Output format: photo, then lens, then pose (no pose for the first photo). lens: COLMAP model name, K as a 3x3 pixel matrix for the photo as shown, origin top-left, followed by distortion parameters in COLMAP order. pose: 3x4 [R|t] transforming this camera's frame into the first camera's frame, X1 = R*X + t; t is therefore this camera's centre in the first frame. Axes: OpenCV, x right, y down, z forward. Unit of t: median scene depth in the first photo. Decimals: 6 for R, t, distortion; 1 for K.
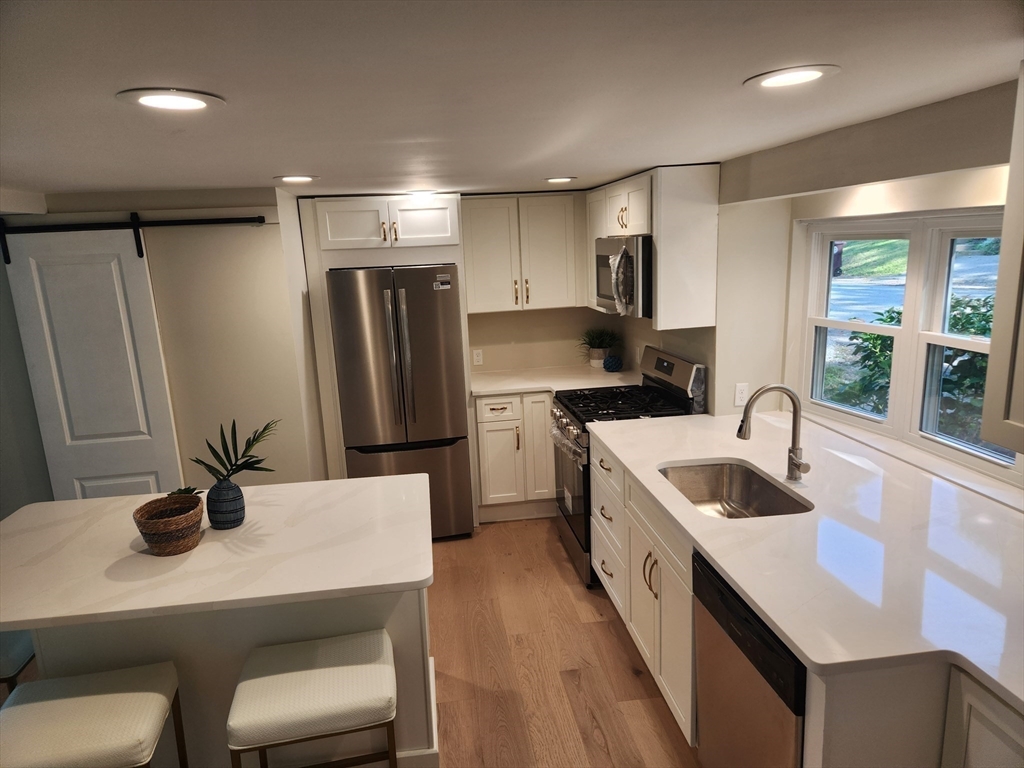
lens RADIAL K [[674.6, 0, 500.7], [0, 674.6, 395.8], [0, 0, 1]] dist [0.088065, -0.072563]
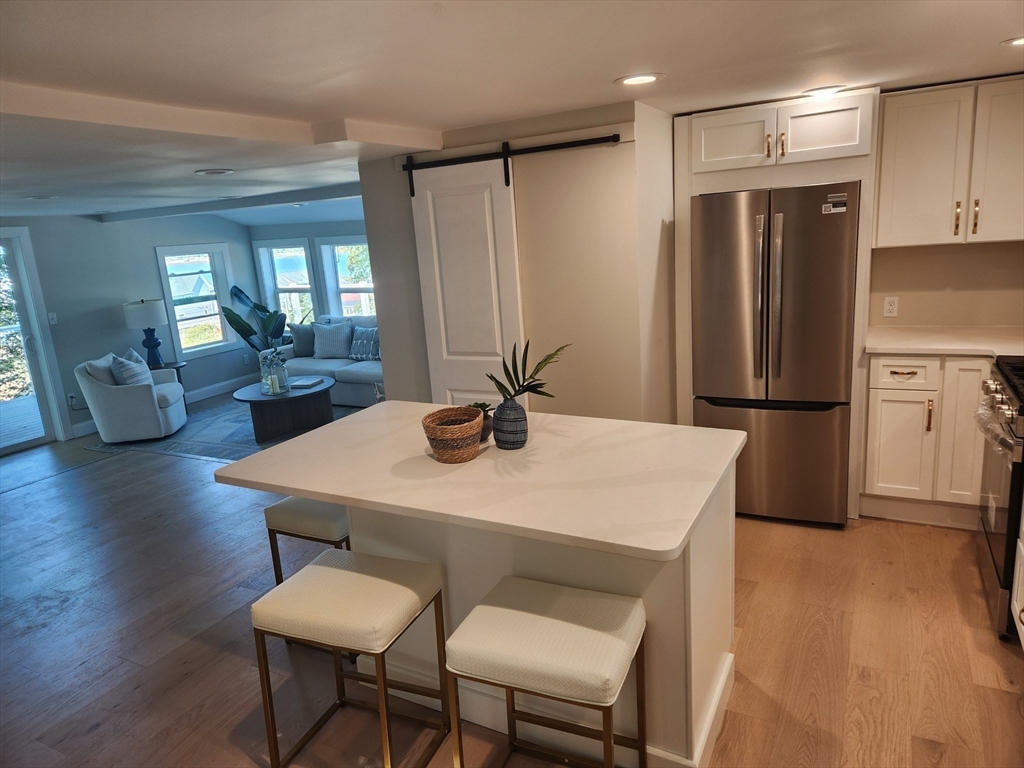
lens RADIAL K [[678.8, 0, 509.1], [0, 678.8, 380.6], [0, 0, 1]] dist [0.089161, -0.070172]
pose [[0.818898, 0.115820, -0.562132, 0.087861], [-0.094111, 0.993267, 0.067552, 0.020038], [0.566171, -0.002415, 0.824284, 0.130448]]
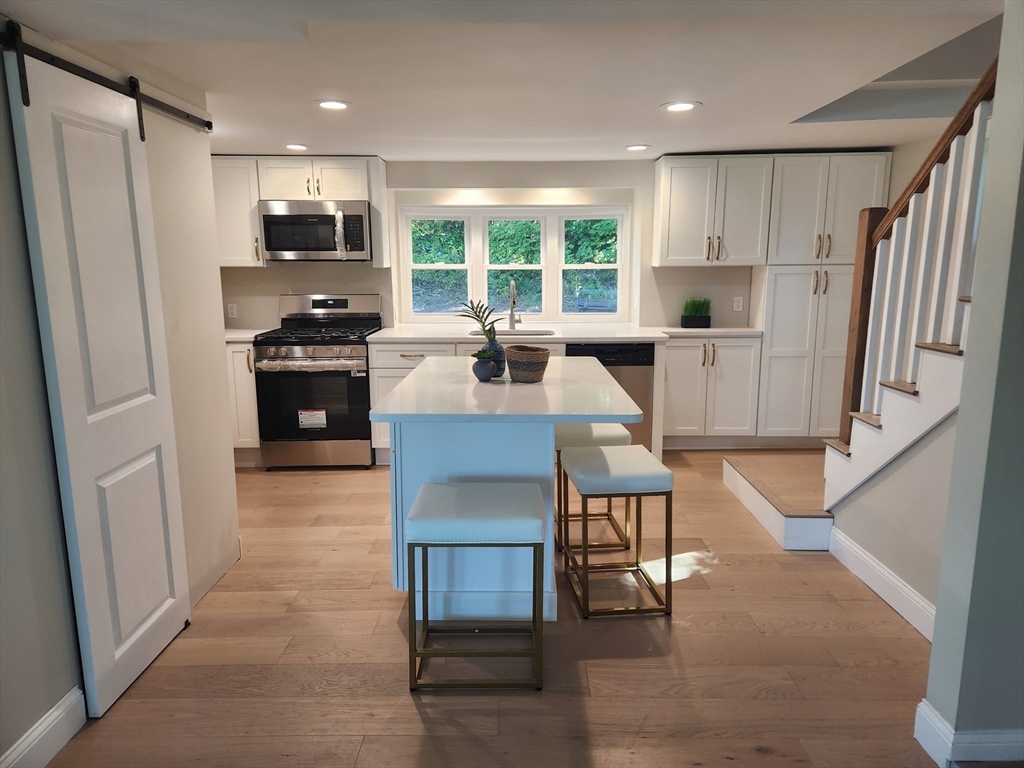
lens RADIAL K [[678.8, 0, 509.1], [0, 678.8, 380.6], [0, 0, 1]] dist [0.089161, -0.070172]
pose [[0.127884, -0.126220, 0.983725, -1.112136], [0.221981, 0.970349, 0.095646, 0.055283], [-0.966628, 0.206136, 0.152110, 0.509580]]
